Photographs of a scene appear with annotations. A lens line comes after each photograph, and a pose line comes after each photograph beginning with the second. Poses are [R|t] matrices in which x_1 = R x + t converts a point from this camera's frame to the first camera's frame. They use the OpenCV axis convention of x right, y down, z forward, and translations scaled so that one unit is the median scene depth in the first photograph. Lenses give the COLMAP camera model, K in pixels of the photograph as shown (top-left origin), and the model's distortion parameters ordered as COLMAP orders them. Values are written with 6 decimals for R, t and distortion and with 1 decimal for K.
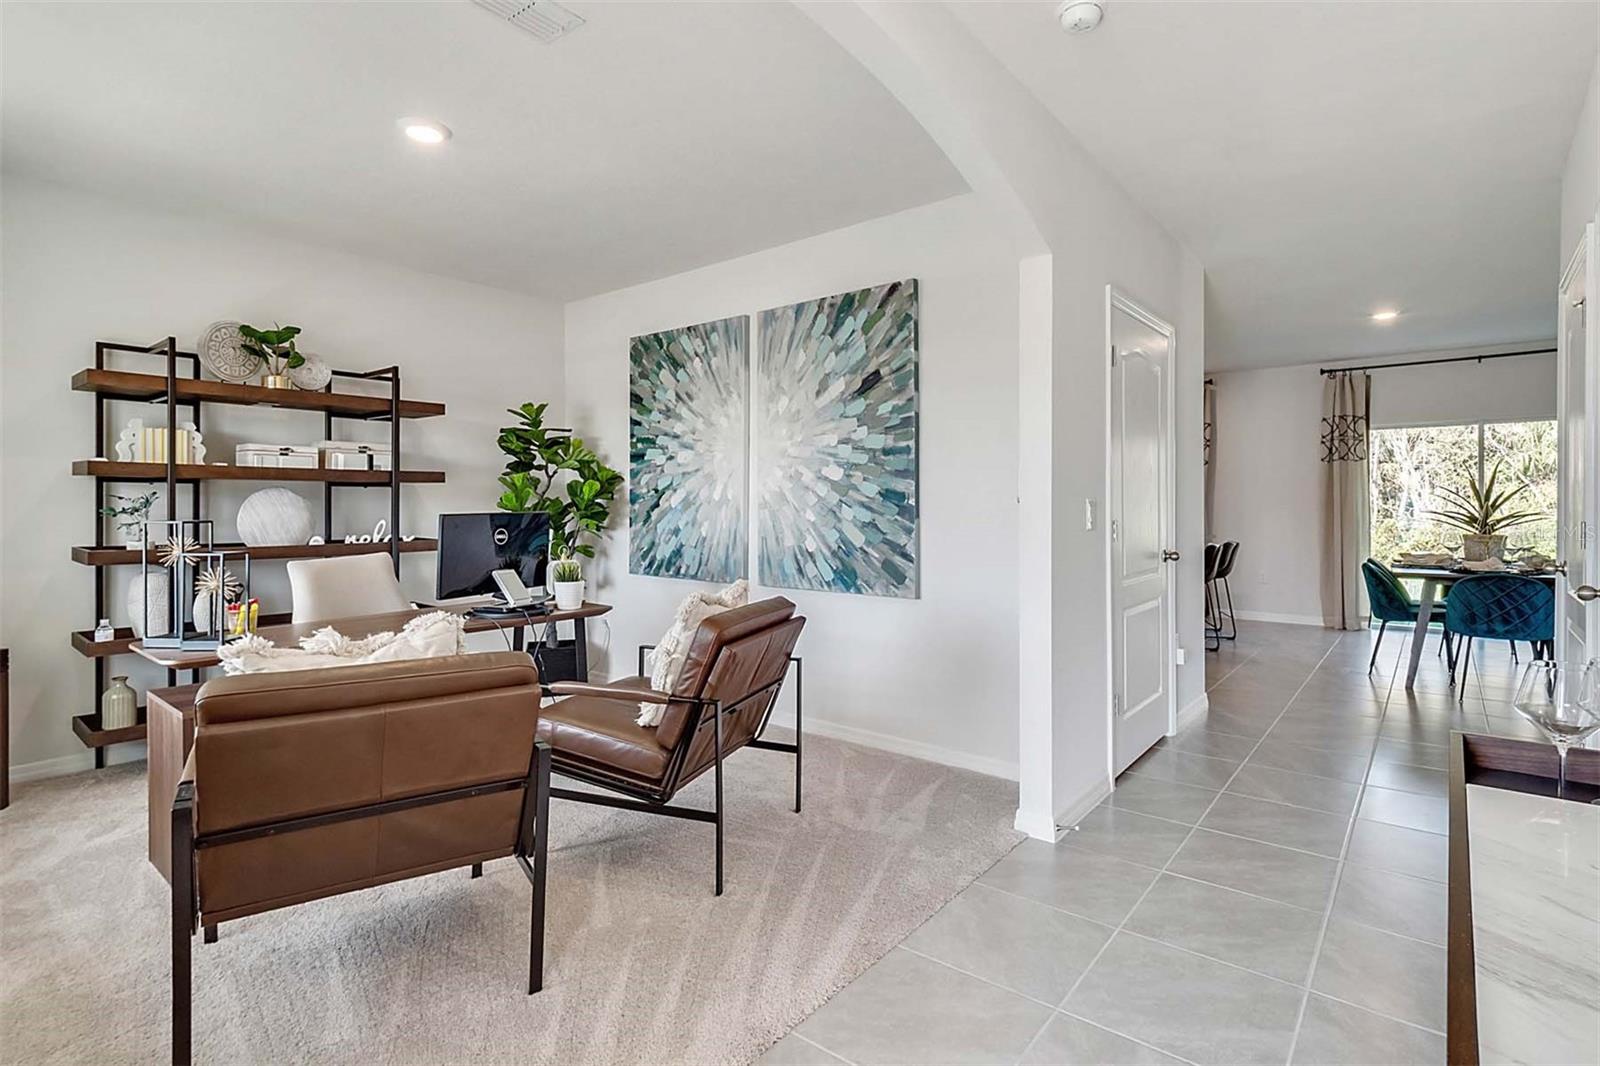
lens RADIAL K [[762.8, 0, 799.1], [0, 762.8, 502.4], [0, 0, 1]] dist [0.023604, -0.011597]
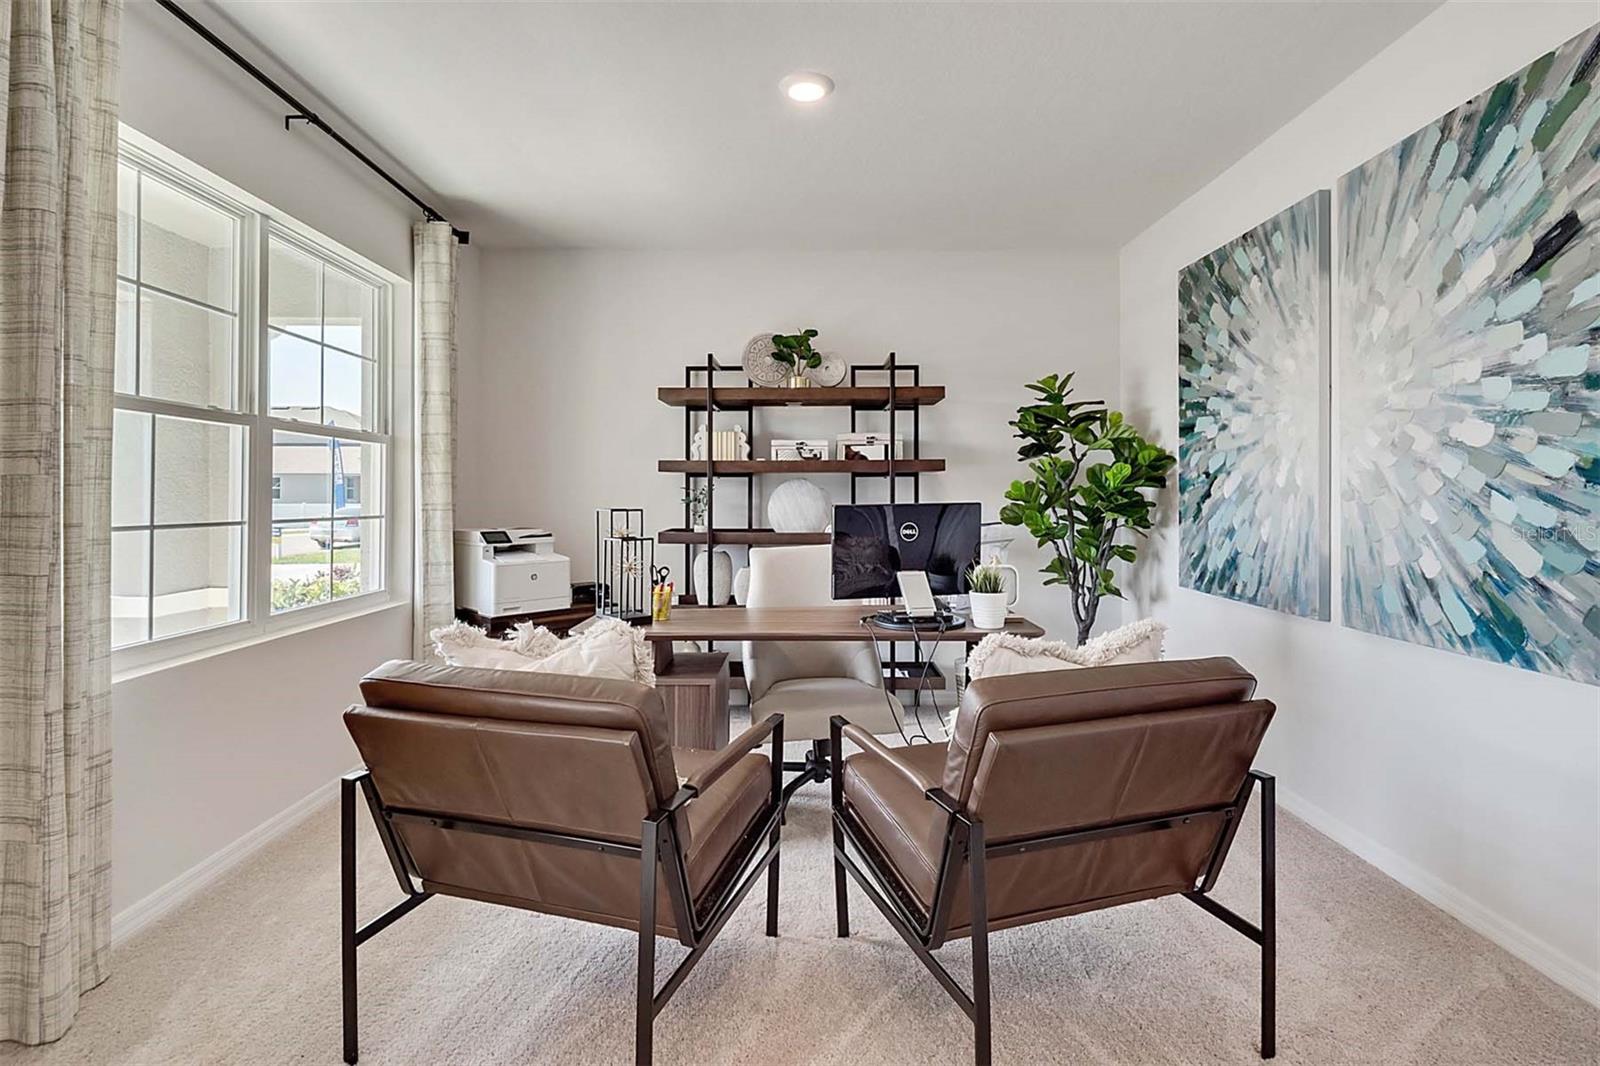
lens RADIAL K [[775.2, 0, 798.2], [0, 775.2, 492.5], [0, 0, 1]] dist [0.001378, 0.001327]
pose [[0.634460, -0.004516, -0.772943, 0.153878], [0.004719, 0.999987, -0.001969, 0.001418], [0.772942, -0.002398, 0.634473, 0.276684]]
